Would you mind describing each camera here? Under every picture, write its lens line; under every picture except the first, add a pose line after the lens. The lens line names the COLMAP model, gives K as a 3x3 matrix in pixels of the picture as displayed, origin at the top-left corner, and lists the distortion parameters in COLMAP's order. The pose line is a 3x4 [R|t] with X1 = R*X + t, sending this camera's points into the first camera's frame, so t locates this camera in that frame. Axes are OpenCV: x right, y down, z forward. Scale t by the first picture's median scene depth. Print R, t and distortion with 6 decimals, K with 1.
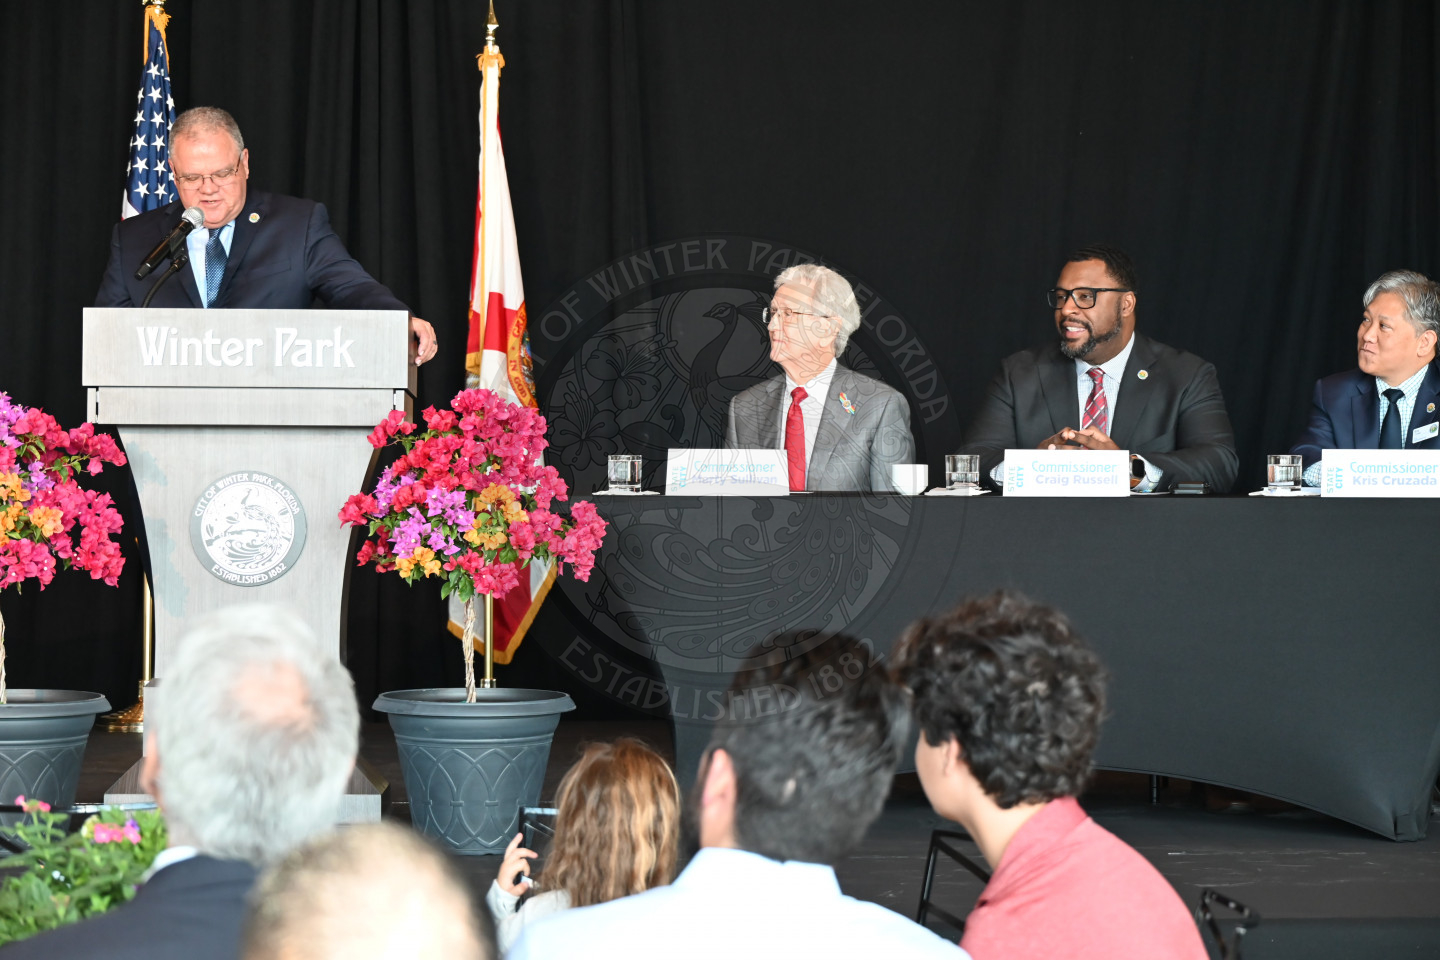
lens RADIAL K [[3606.4, 0, 720.0], [0, 3606.4, 480.0], [0, 0, 1]] dist [-0.037760, -0.352004]
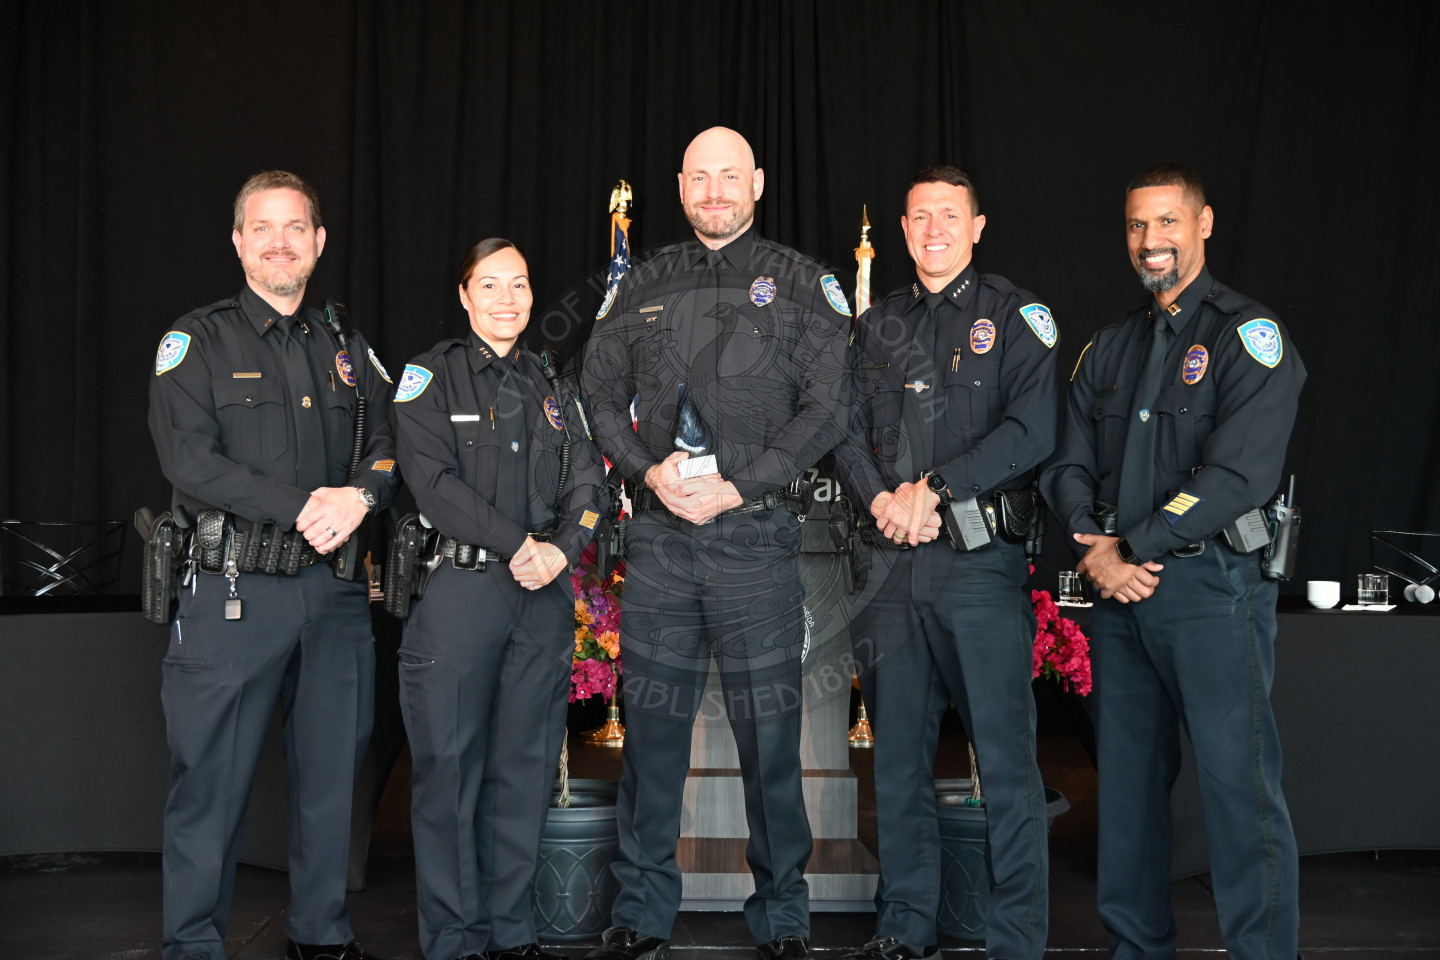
lens RADIAL K [[1906.8, 0, 720.0], [0, 1906.8, 480.0], [0, 0, 1]] dist [0.014280, 0.020837]
pose [[0.998994, 0.002892, -0.044751, -0.120621], [-0.003372, 0.999938, -0.010657, -0.031539], [0.044717, 0.010797, 0.998941, 0.388574]]
